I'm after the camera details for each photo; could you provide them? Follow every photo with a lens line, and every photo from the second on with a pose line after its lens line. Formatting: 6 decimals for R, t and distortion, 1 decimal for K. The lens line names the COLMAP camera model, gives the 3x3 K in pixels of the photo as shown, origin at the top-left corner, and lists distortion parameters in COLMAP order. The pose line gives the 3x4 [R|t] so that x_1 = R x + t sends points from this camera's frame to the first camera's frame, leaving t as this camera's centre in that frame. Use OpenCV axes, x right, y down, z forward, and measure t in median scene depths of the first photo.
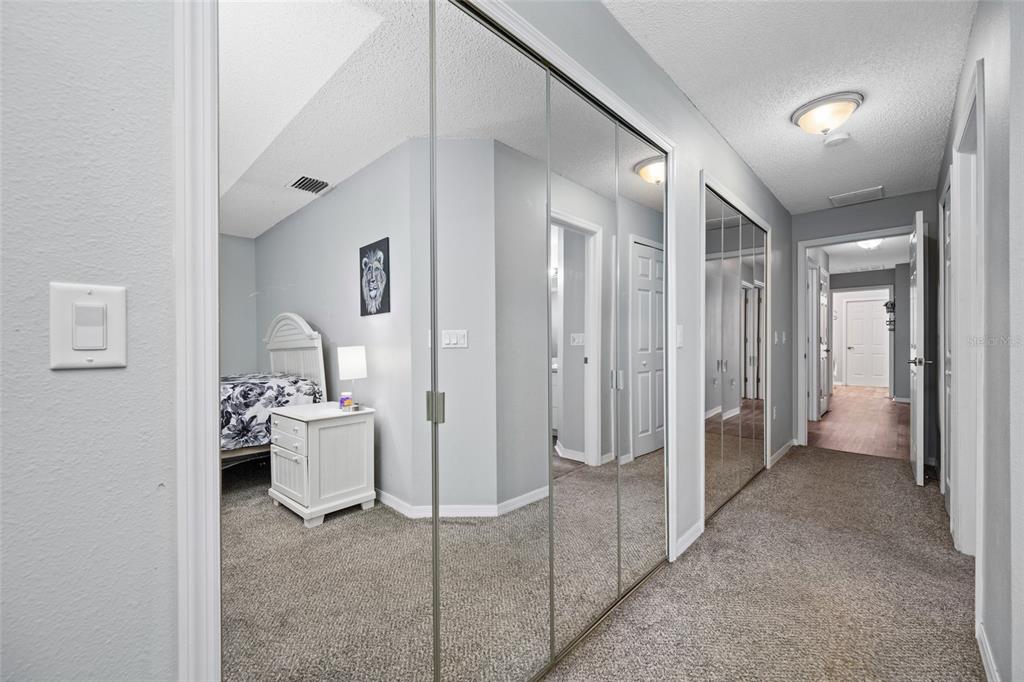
lens RADIAL K [[407.9, 0, 513.8], [0, 407.9, 342.1], [0, 0, 1]] dist [0.000379, -0.000109]
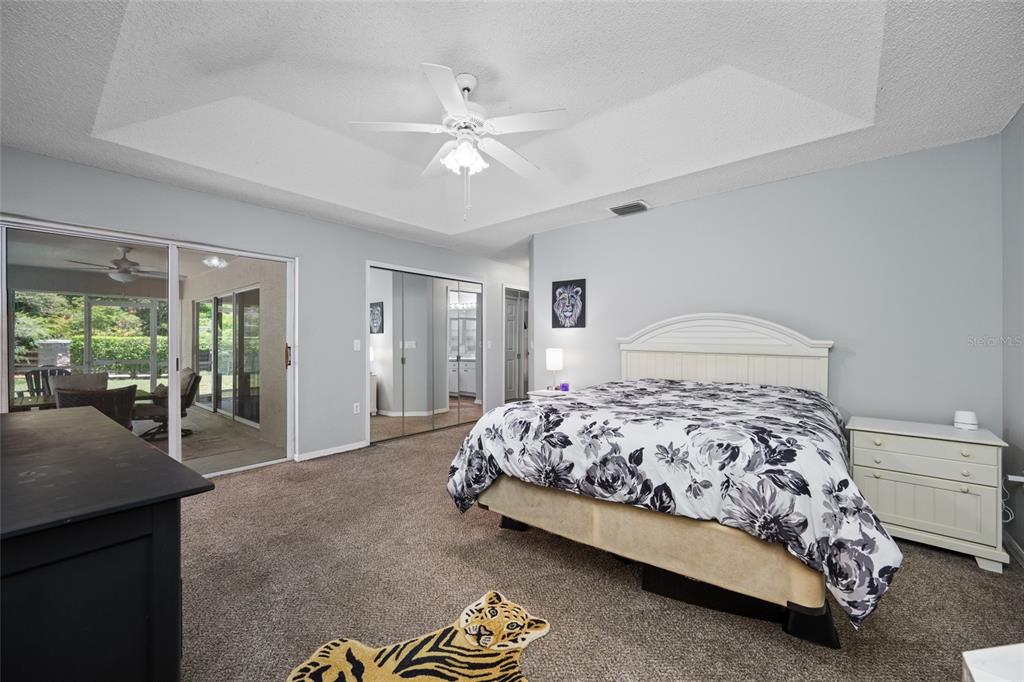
lens RADIAL K [[397.8, 0, 490.9], [0, 397.8, 341.7], [0, 0, 1]] dist [0.033231, 0.000057]
pose [[0.999467, 0.004192, 0.032383, 0.229259], [-0.004083, 0.999986, -0.003438, -0.019179], [-0.032397, 0.003304, 0.999470, -1.257770]]
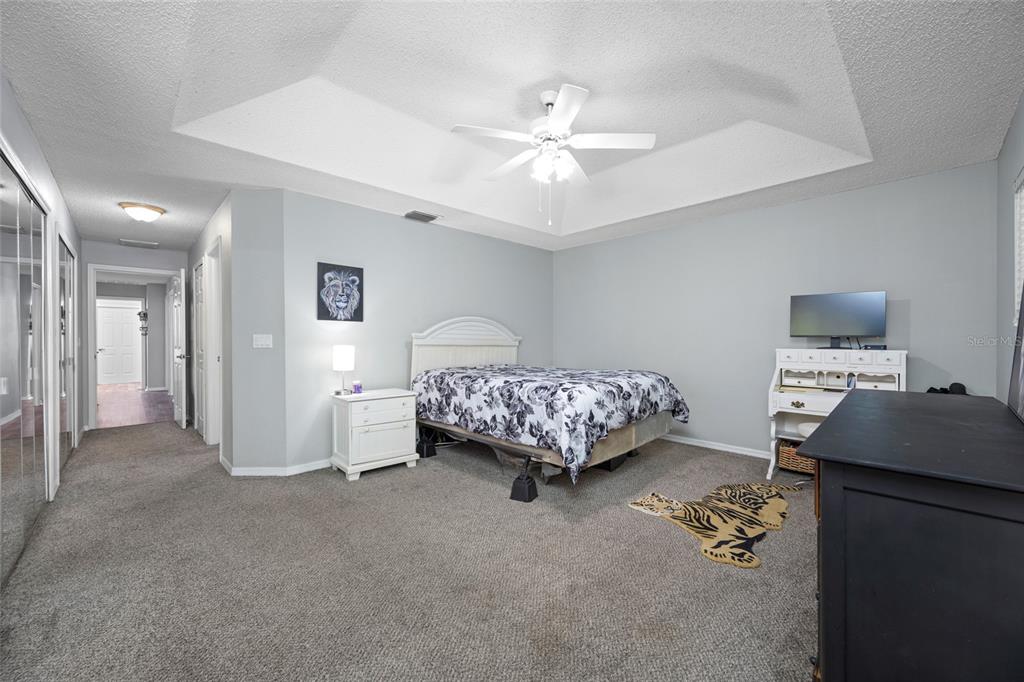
lens RADIAL K [[407.9, 0, 513.8], [0, 407.9, 342.1], [0, 0, 1]] dist [0.000379, -0.000109]
pose [[0.048593, -0.002637, 0.998815, -0.639611], [0.004749, 0.999986, 0.002409, -0.010057], [-0.998807, 0.004626, 0.048605, -0.460580]]
